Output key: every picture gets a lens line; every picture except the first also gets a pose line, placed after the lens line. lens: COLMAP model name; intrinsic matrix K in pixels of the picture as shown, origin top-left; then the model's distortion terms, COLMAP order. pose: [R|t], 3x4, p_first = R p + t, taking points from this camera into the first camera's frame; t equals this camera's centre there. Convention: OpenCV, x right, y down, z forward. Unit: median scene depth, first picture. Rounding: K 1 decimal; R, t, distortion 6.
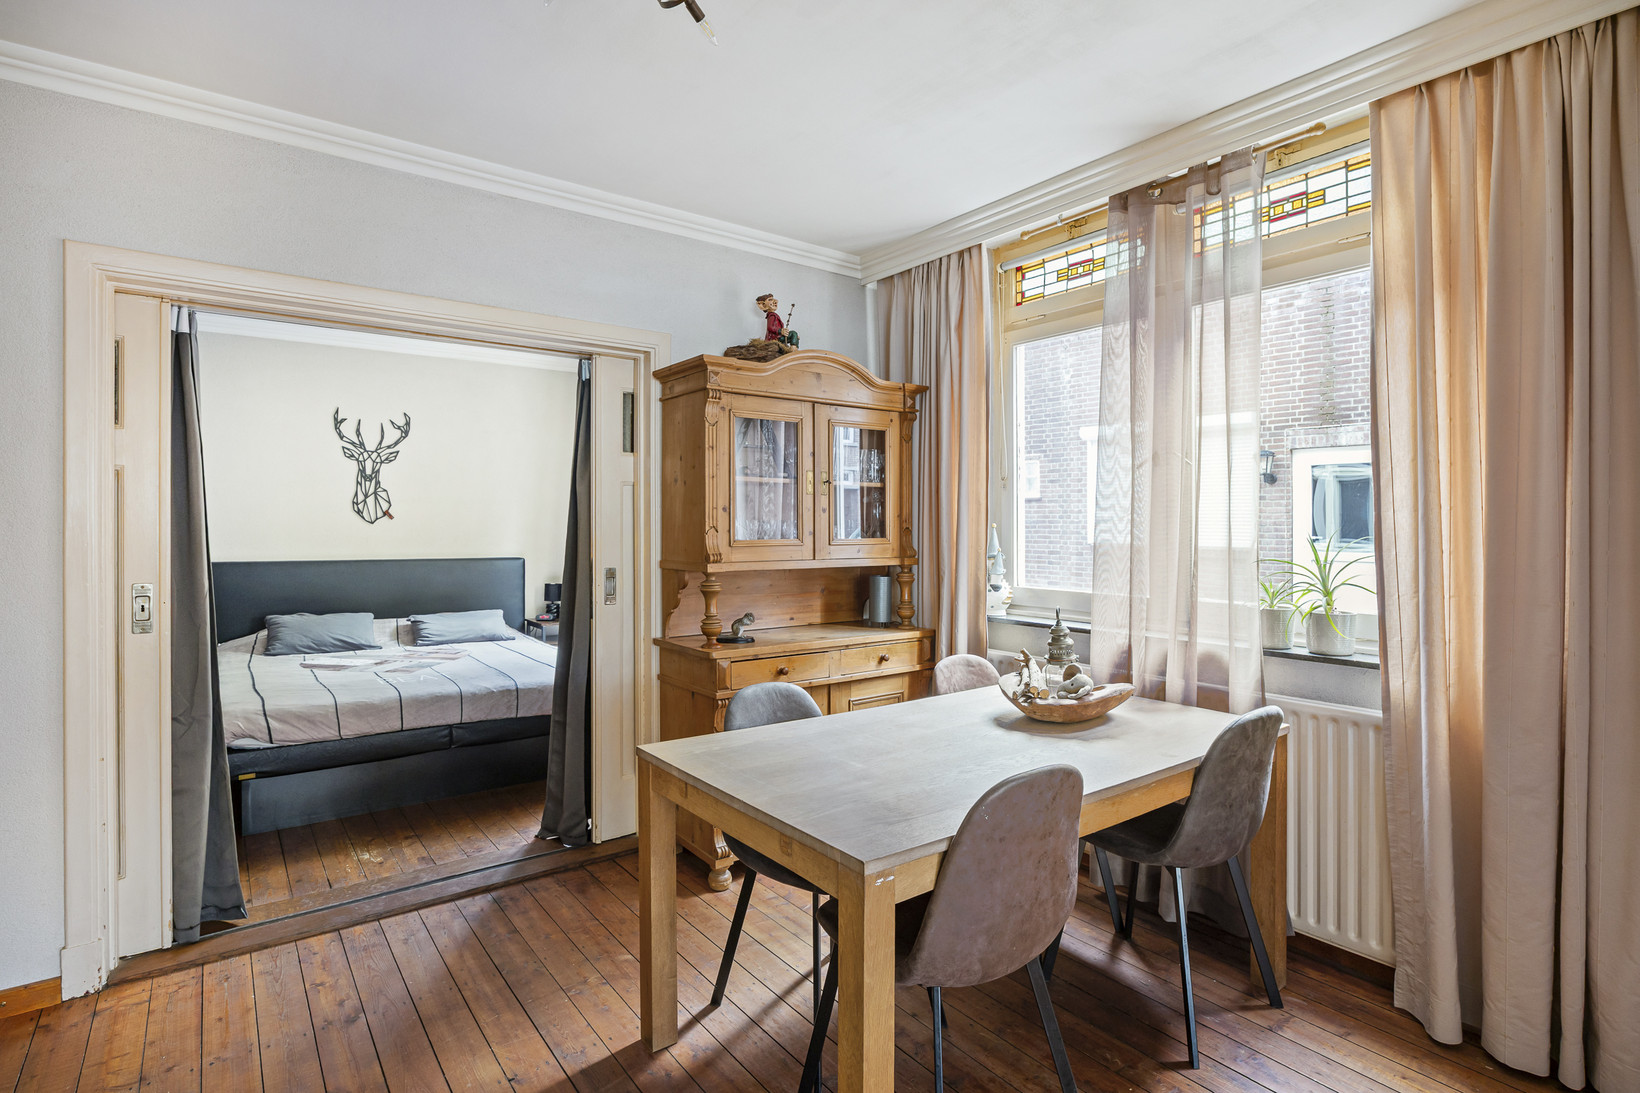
lens RADIAL K [[818.0, 0, 815.6], [0, 818.0, 544.5], [0, 0, 1]] dist [-0.011394, 0.001278]
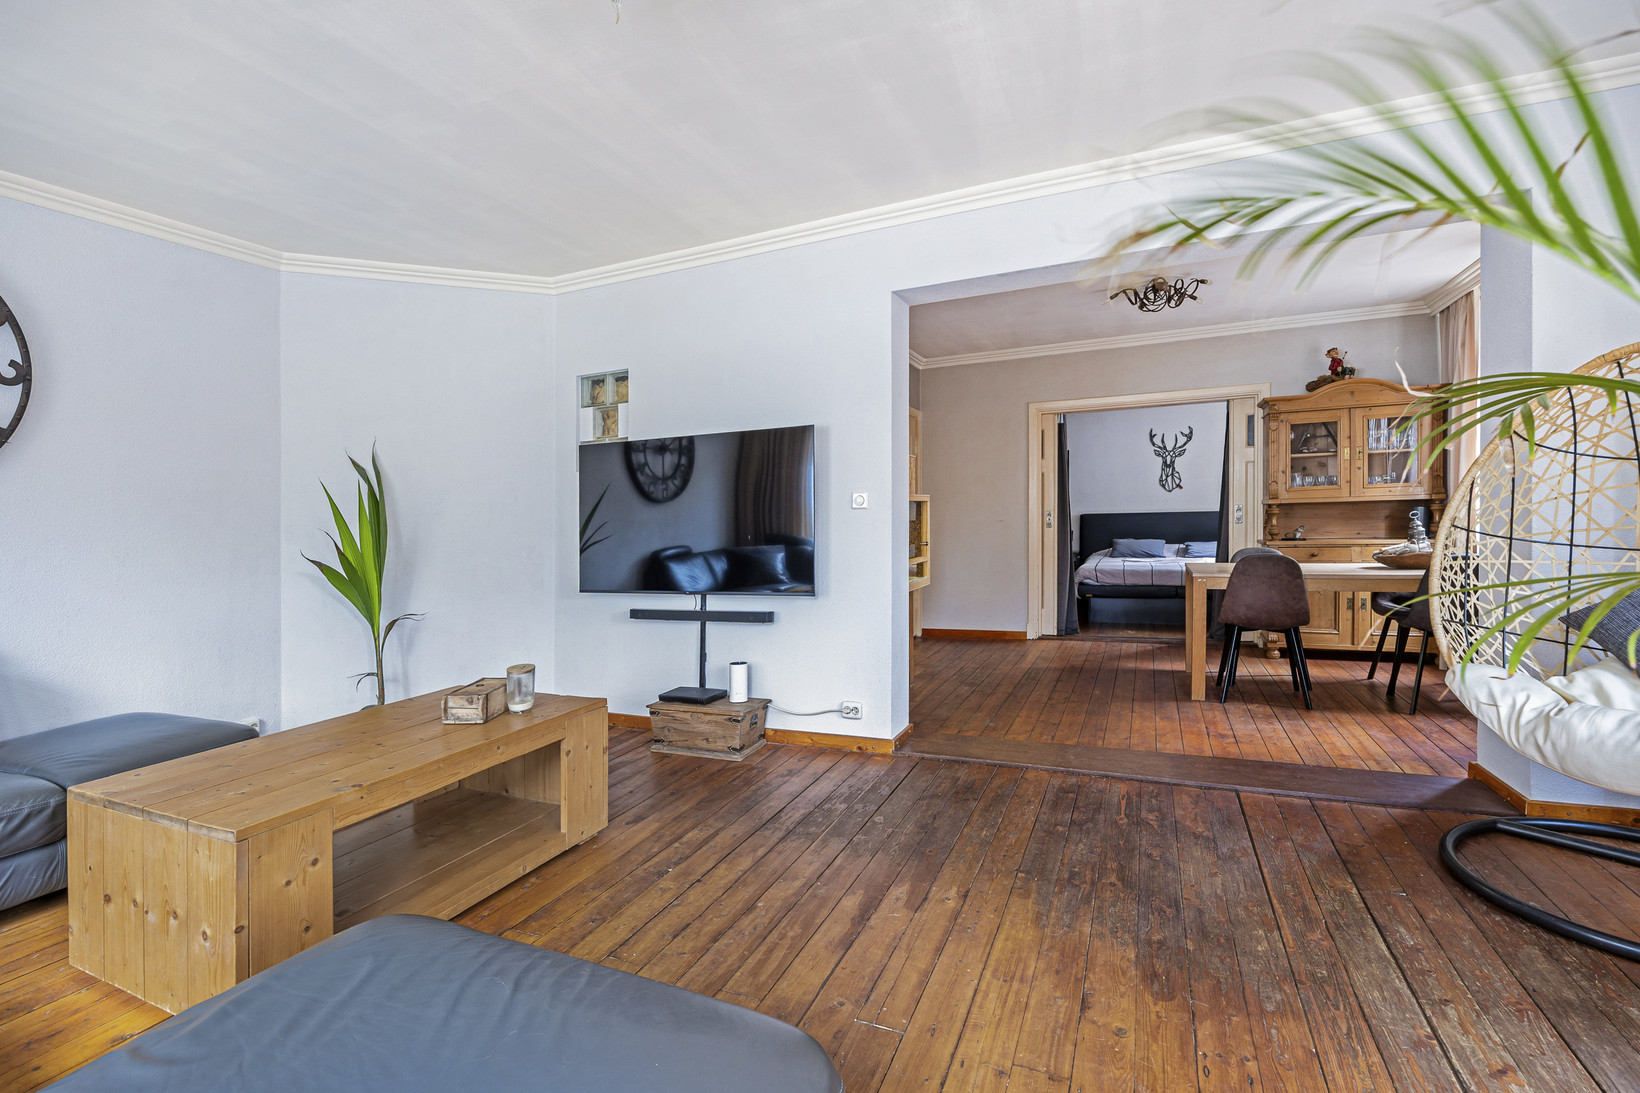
lens RADIAL K [[726.2, 0, 811.2], [0, 726.2, 560.5], [0, 0, 1]] dist [-0.002707, -0.000414]
pose [[0.483937, 0.037405, -0.874303, 0.779839], [0.010452, 0.998768, 0.048515, 0.065592], [0.875041, -0.032616, 0.482949, -0.760093]]
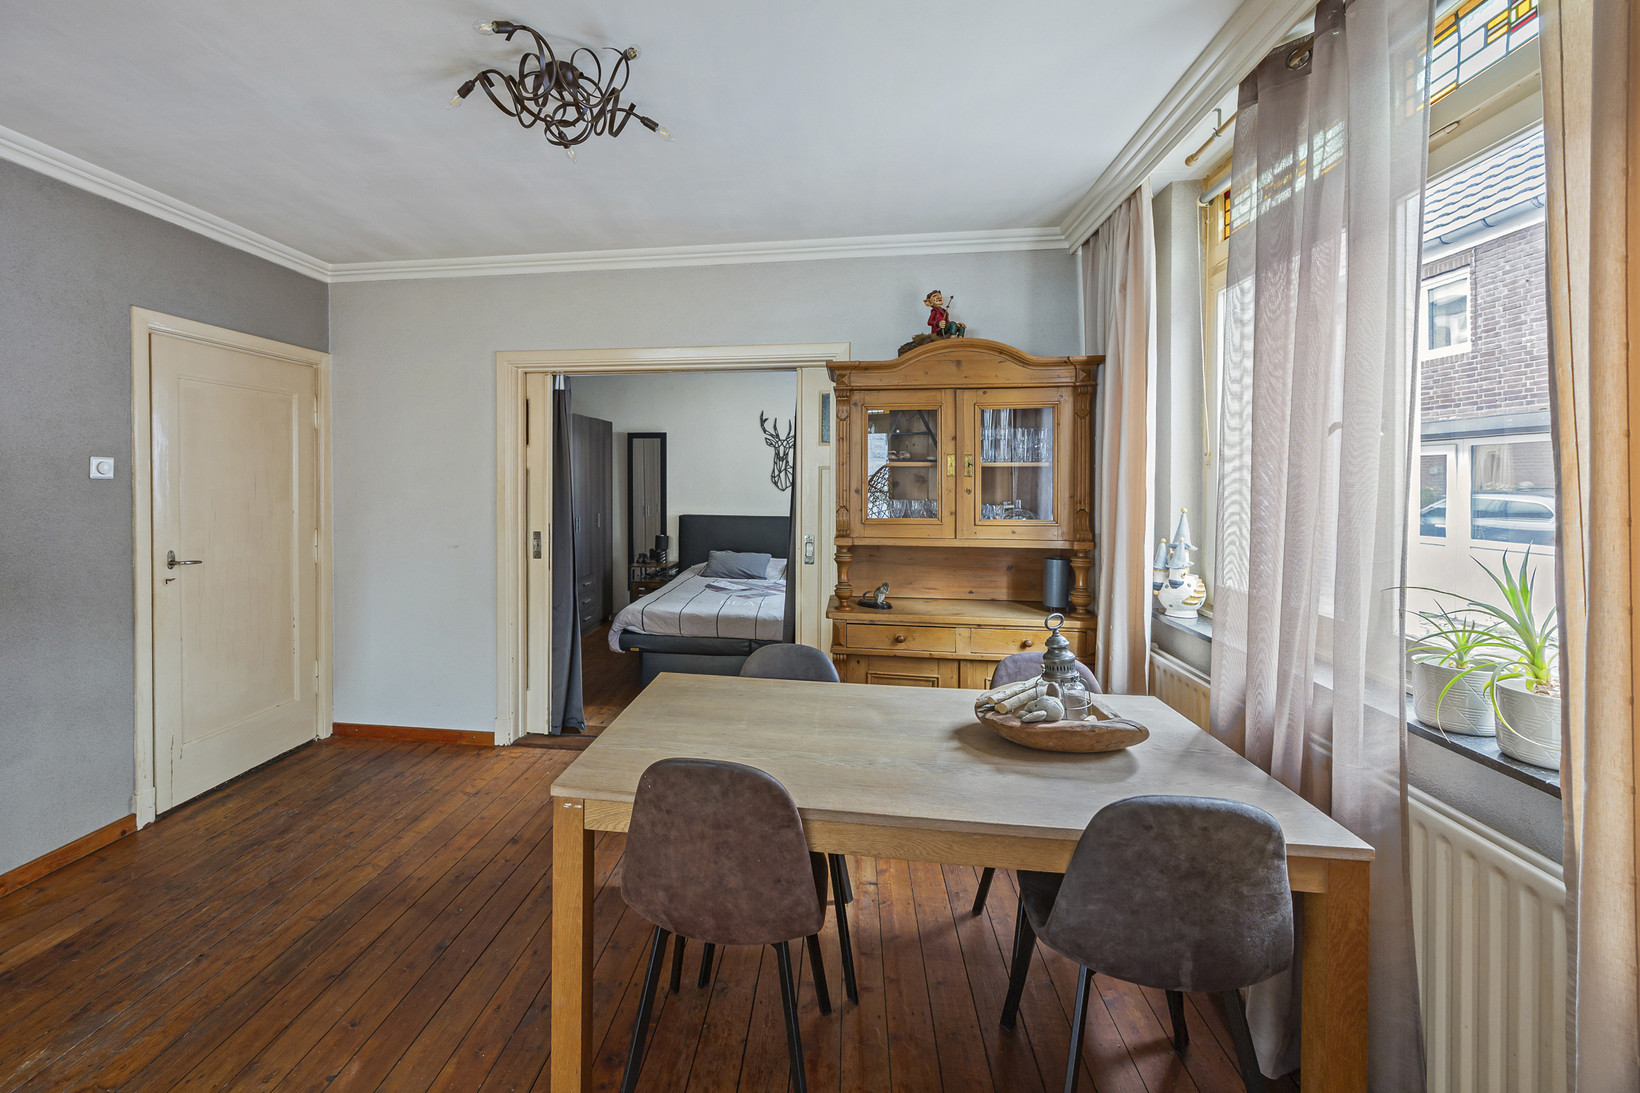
lens RADIAL K [[679.8, 0, 727.0], [0, 679.8, 506.4], [0, 0, 1]] dist [-0.000934, 0.000229]
pose [[0.695660, 0.026667, -0.717876, 0.400758], [-0.018605, 0.999644, 0.019104, -0.032442], [0.718131, 0.000066, 0.695908, 0.174030]]
